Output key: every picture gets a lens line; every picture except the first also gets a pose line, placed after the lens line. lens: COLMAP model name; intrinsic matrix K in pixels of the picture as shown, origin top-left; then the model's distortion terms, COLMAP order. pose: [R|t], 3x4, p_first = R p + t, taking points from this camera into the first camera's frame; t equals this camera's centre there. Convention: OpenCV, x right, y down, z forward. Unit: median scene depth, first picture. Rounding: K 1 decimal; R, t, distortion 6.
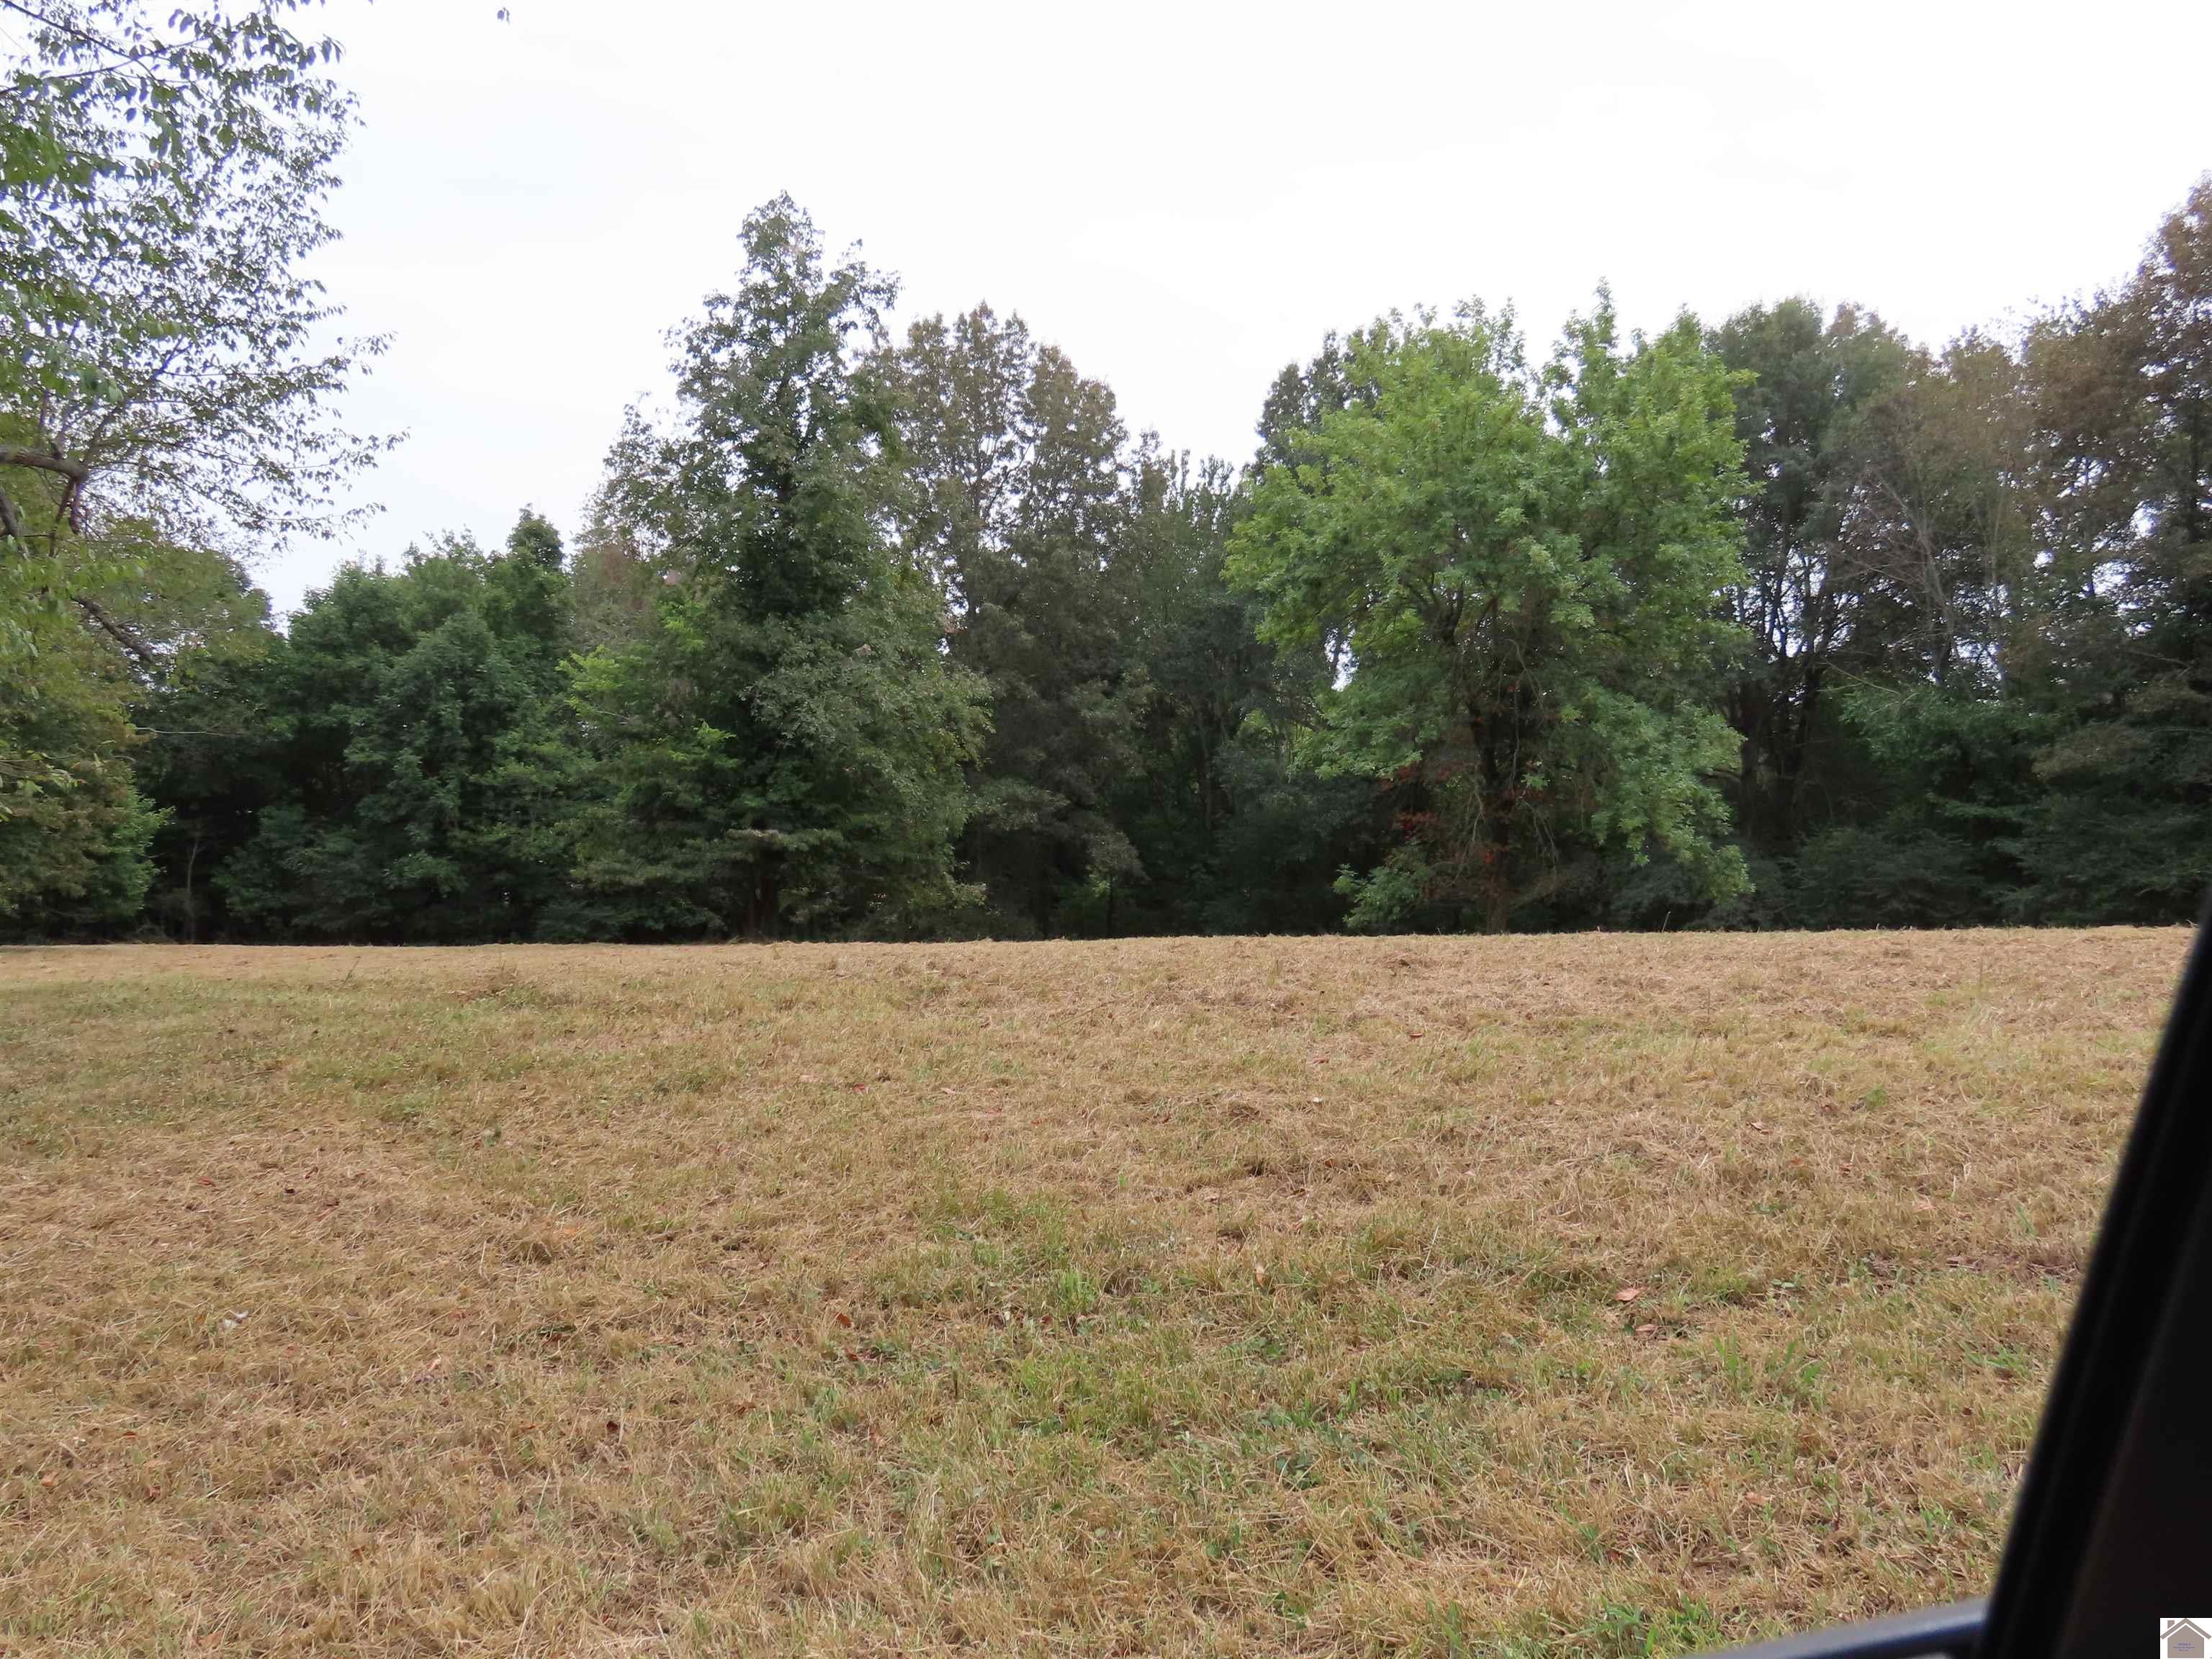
lens RADIAL K [[1834.8, 0, 1106.6], [0, 1834.8, 826.2], [0, 0, 1]] dist [0.035573, 0.008123]
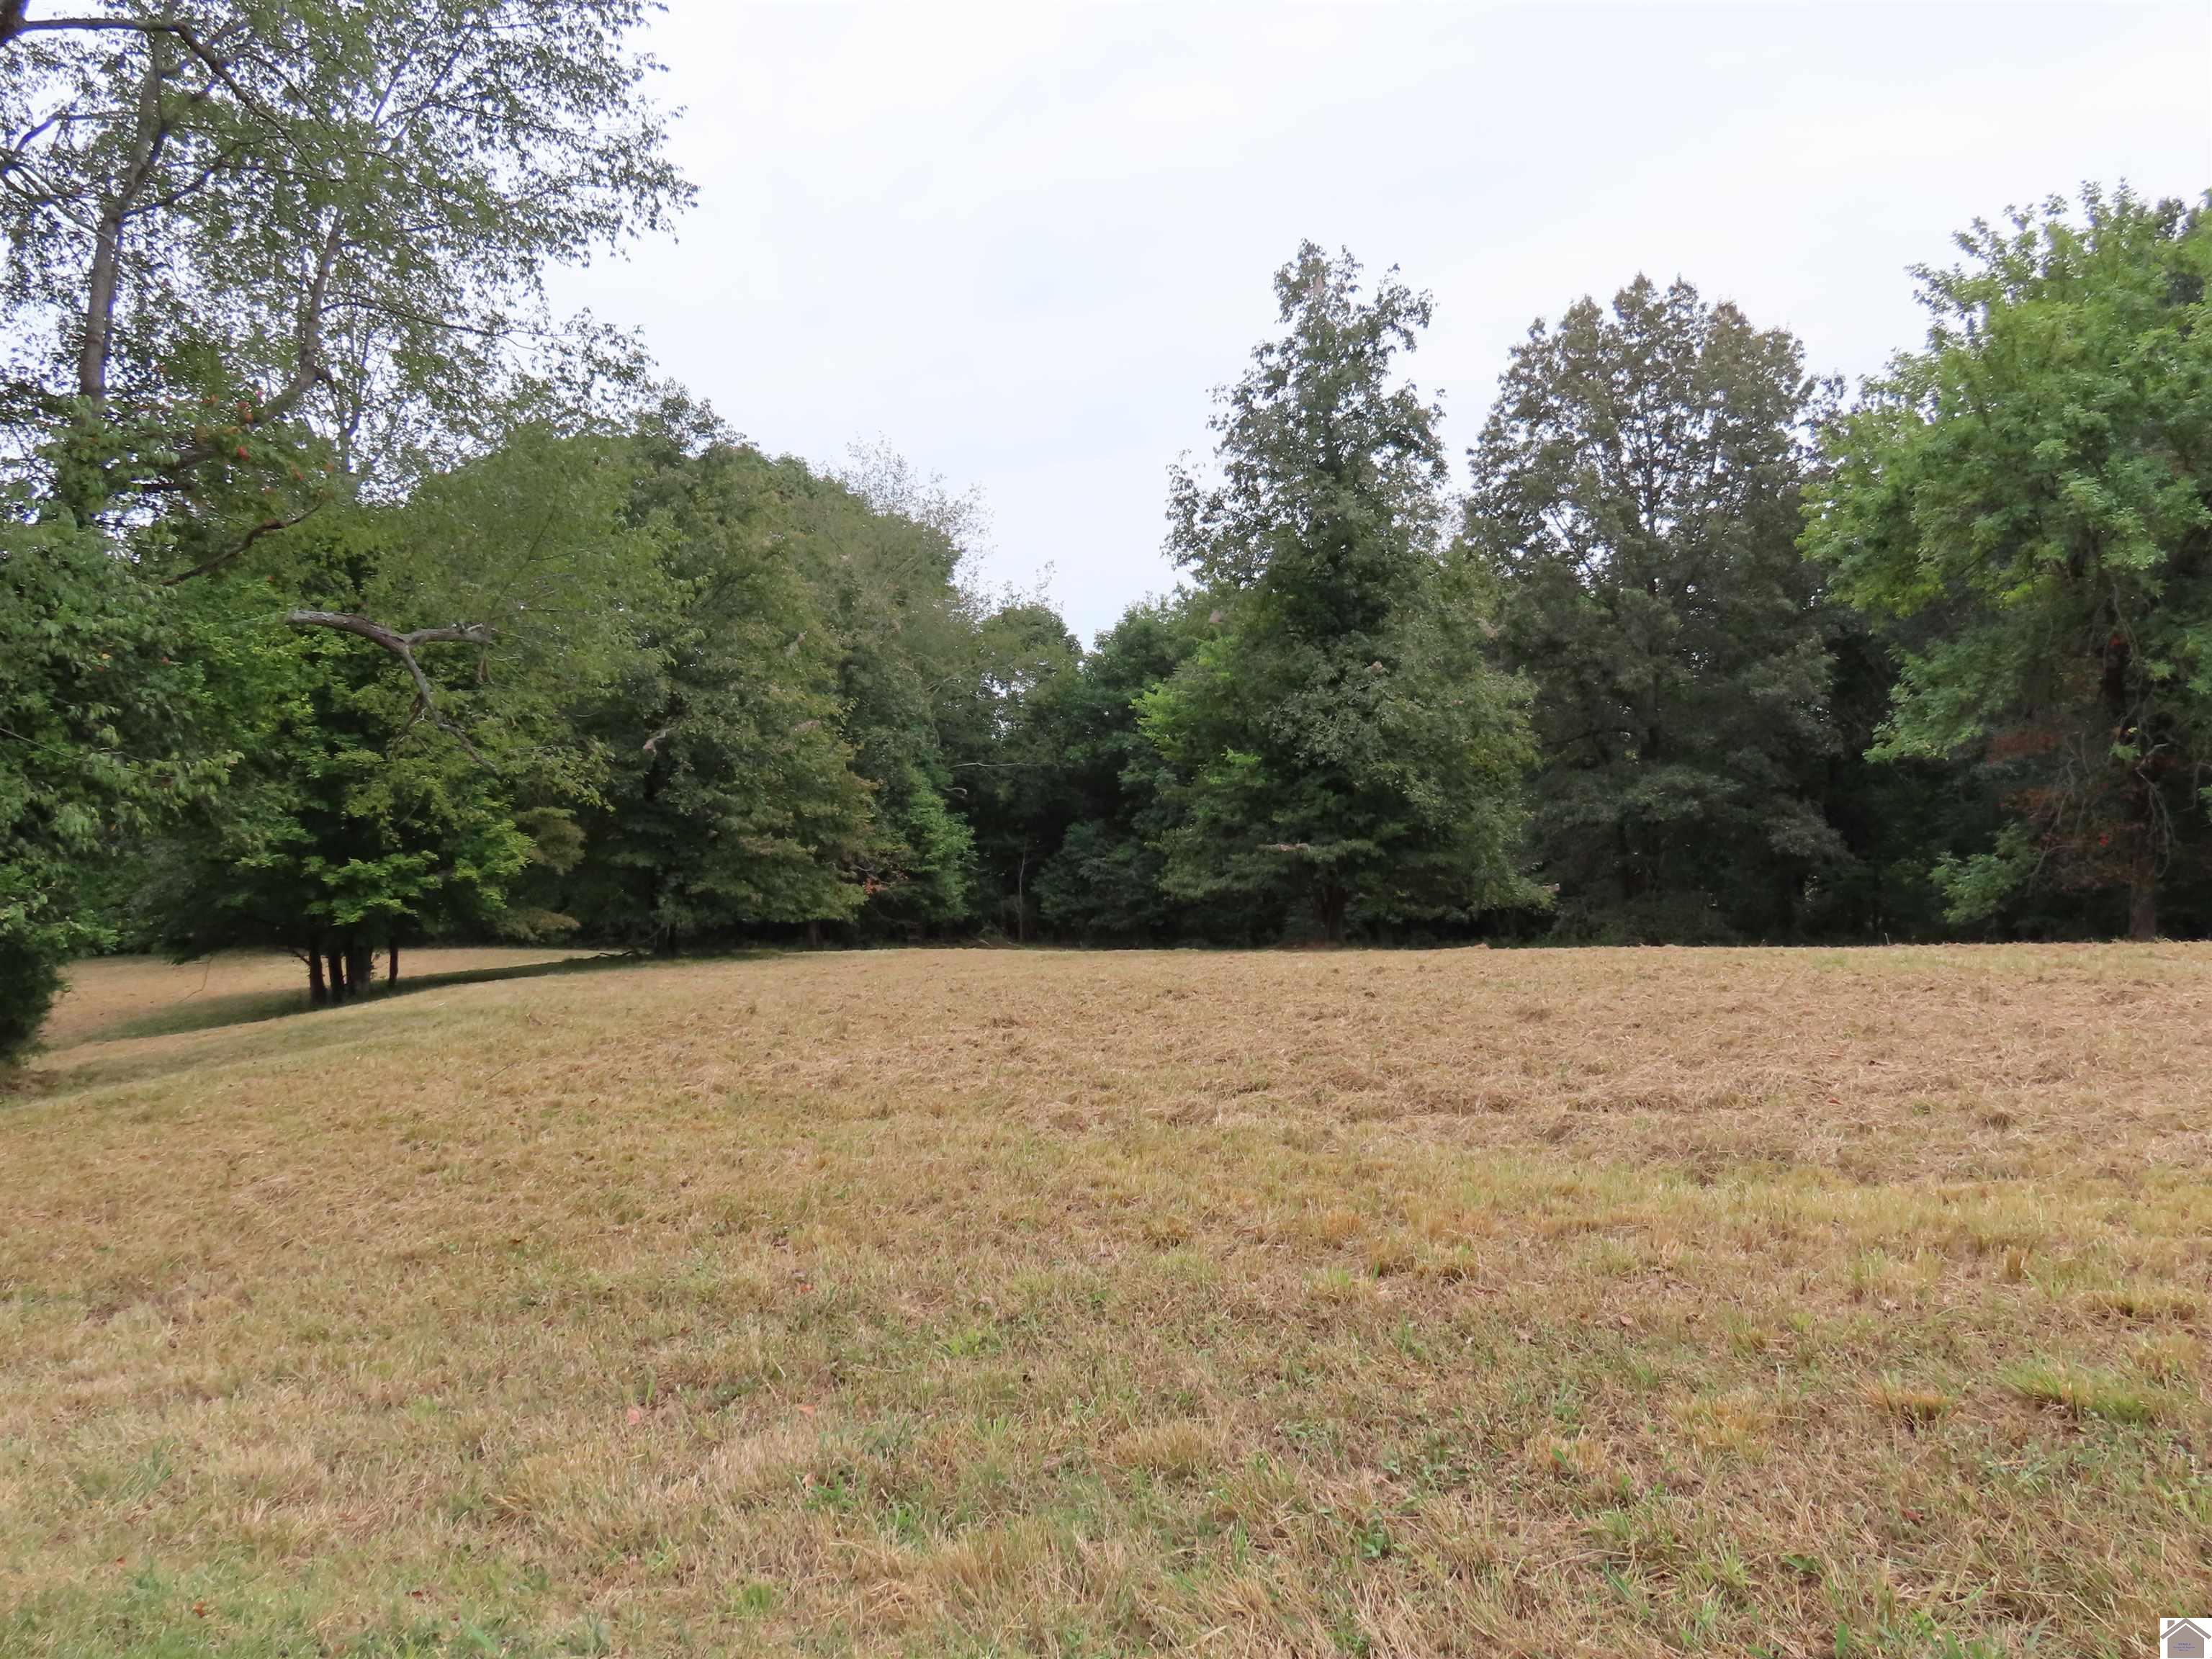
lens RADIAL K [[1834.8, 0, 1112.0], [0, 1834.8, 829.0], [0, 0, 1]] dist [0.035573, 0.008123]
pose [[0.865408, -0.042865, -0.499230, 0.231286], [0.050510, 0.998722, 0.001806, -0.012520], [0.498515, -0.026779, 0.866468, 0.017762]]
